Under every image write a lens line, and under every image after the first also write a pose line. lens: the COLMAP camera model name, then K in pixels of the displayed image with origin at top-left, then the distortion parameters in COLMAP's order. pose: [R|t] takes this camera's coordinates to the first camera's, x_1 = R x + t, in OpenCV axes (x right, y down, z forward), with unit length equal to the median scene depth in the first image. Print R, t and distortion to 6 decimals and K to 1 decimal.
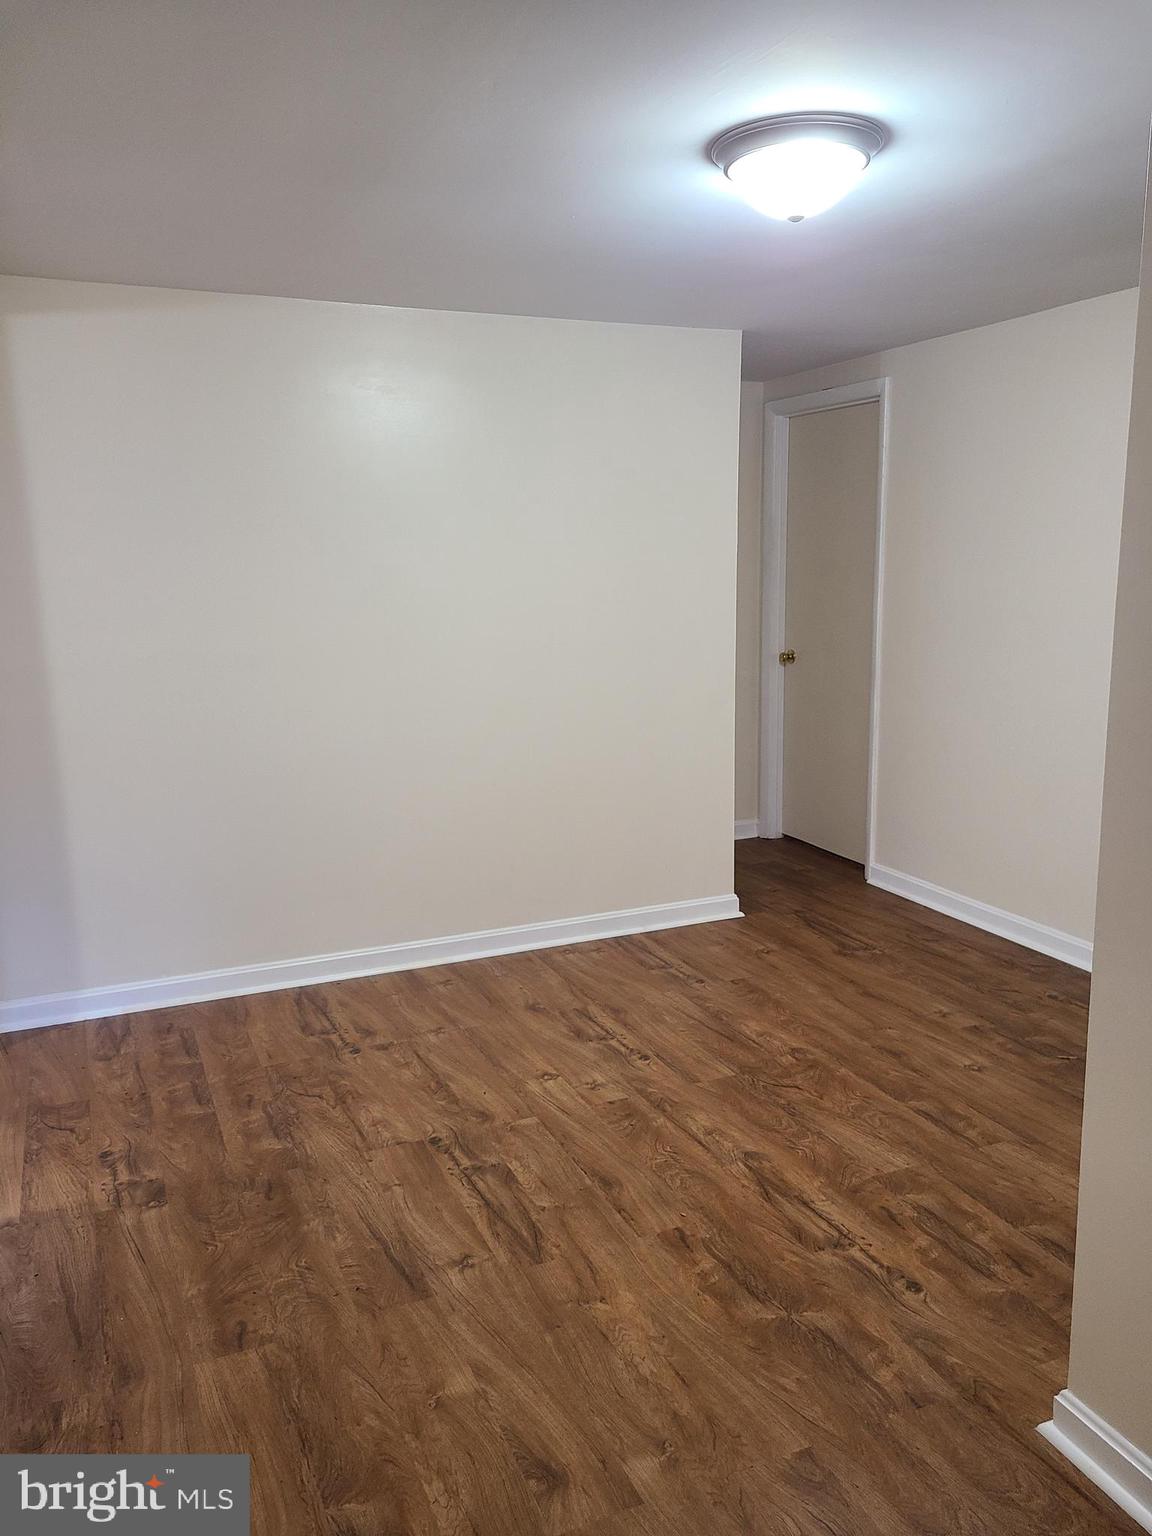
lens RADIAL K [[1130.4, 0, 576.4], [0, 1130.4, 780.0], [0, 0, 1]] dist [0.056886, -0.032622]
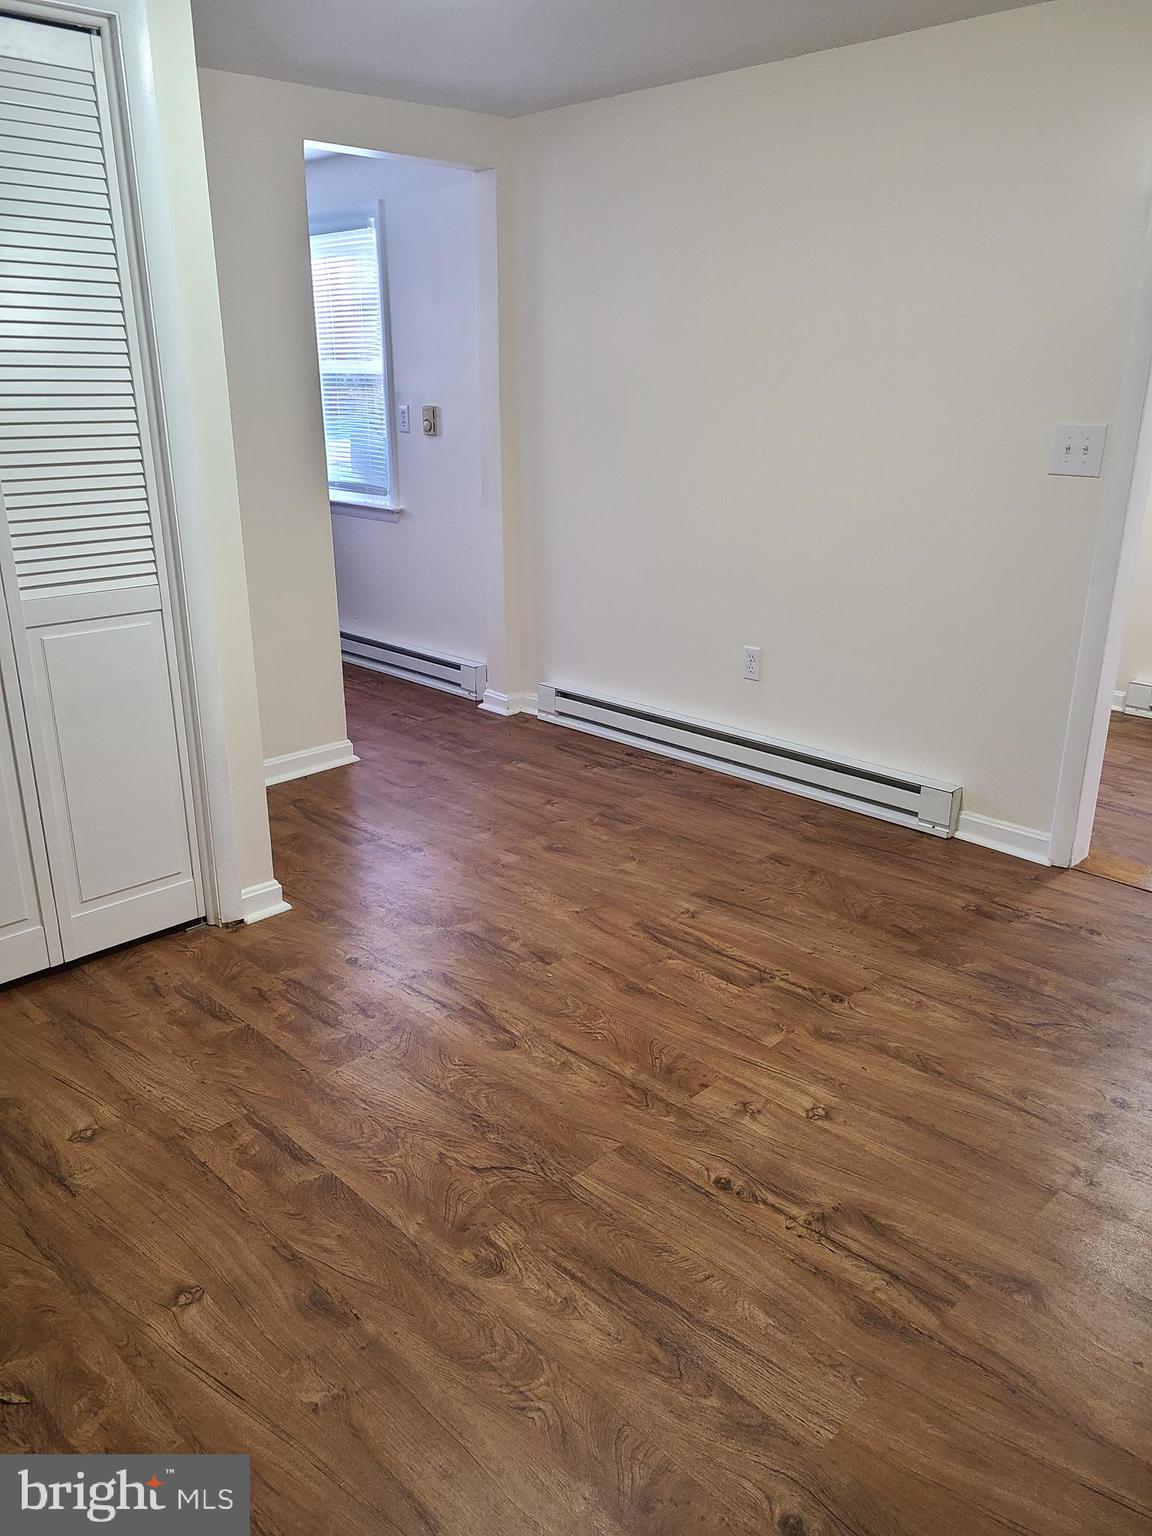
lens RADIAL K [[1165.9, 0, 589.1], [0, 1165.9, 764.5], [0, 0, 1]] dist [0.064760, -0.035697]
pose [[-0.926746, 0.139732, -0.348735, 0.356531], [-0.054683, 0.868201, 0.493190, -0.300109], [0.371687, 0.476132, -0.796961, 1.525494]]
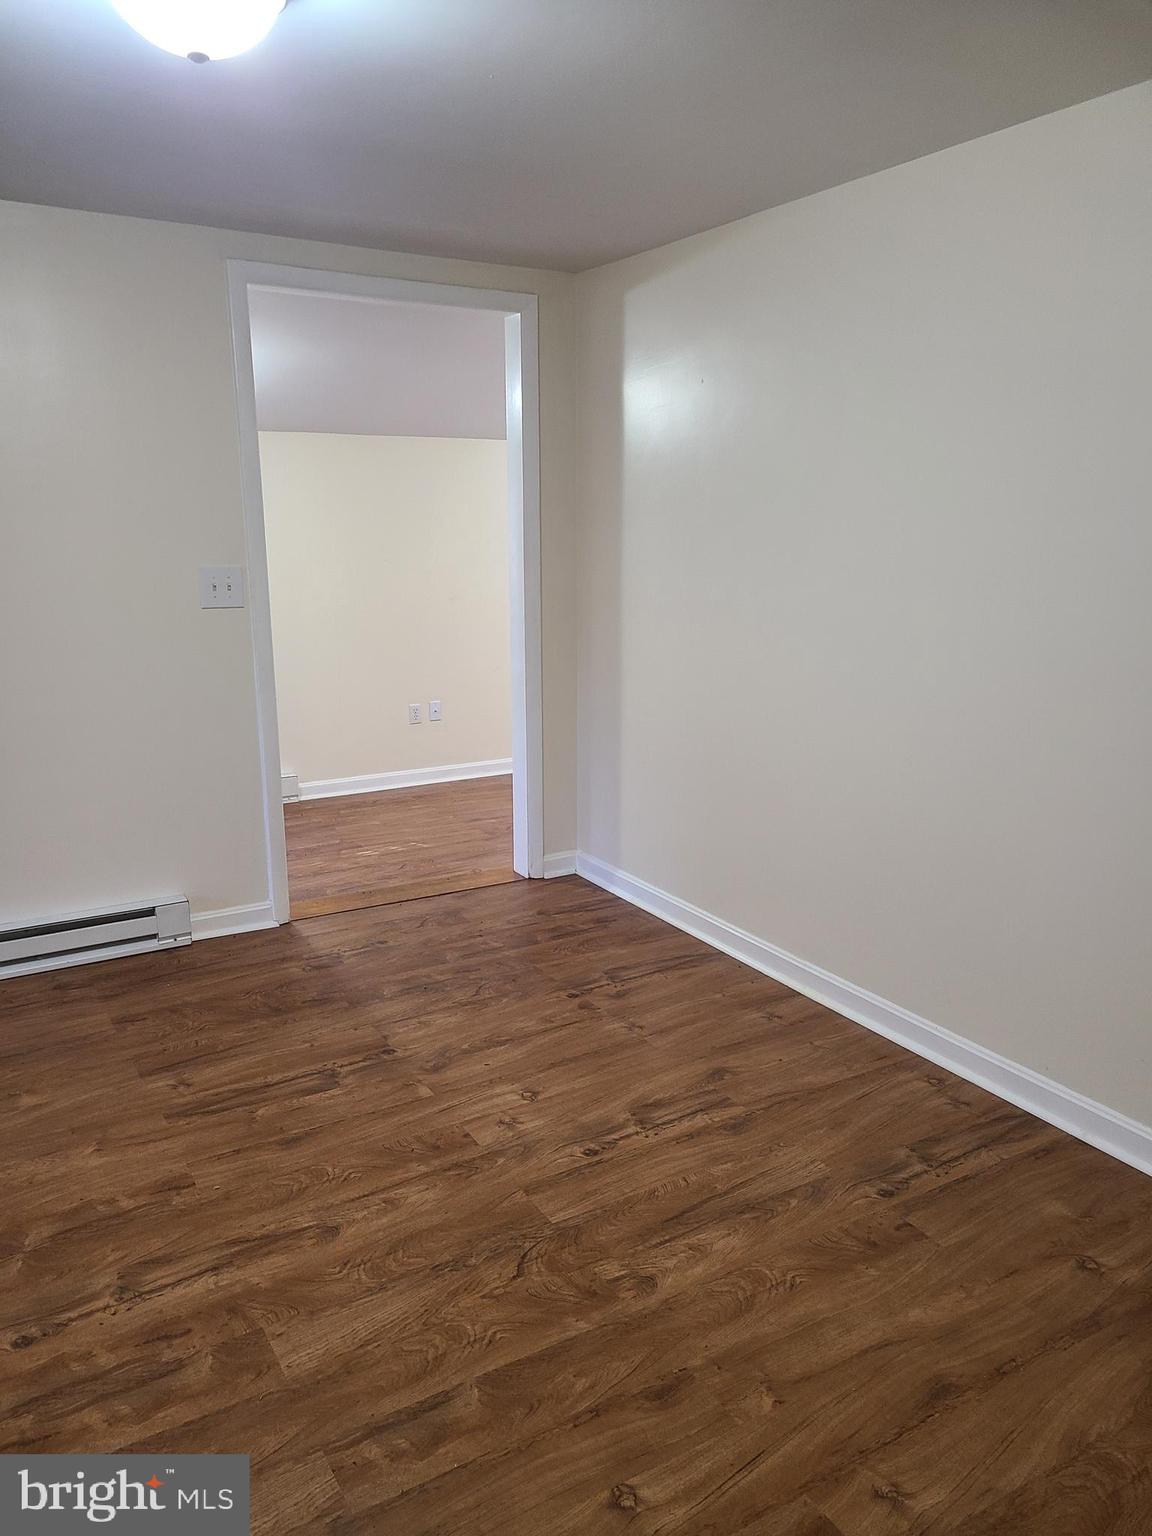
lens RADIAL K [[1130.4, 0, 576.4], [0, 1130.4, 780.0], [0, 0, 1]] dist [0.056886, -0.032622]
pose [[0.139222, 0.244687, -0.959555, 0.830855], [-0.195698, 0.956680, 0.215560, -0.187739], [0.970731, 0.157772, 0.181075, 0.893061]]
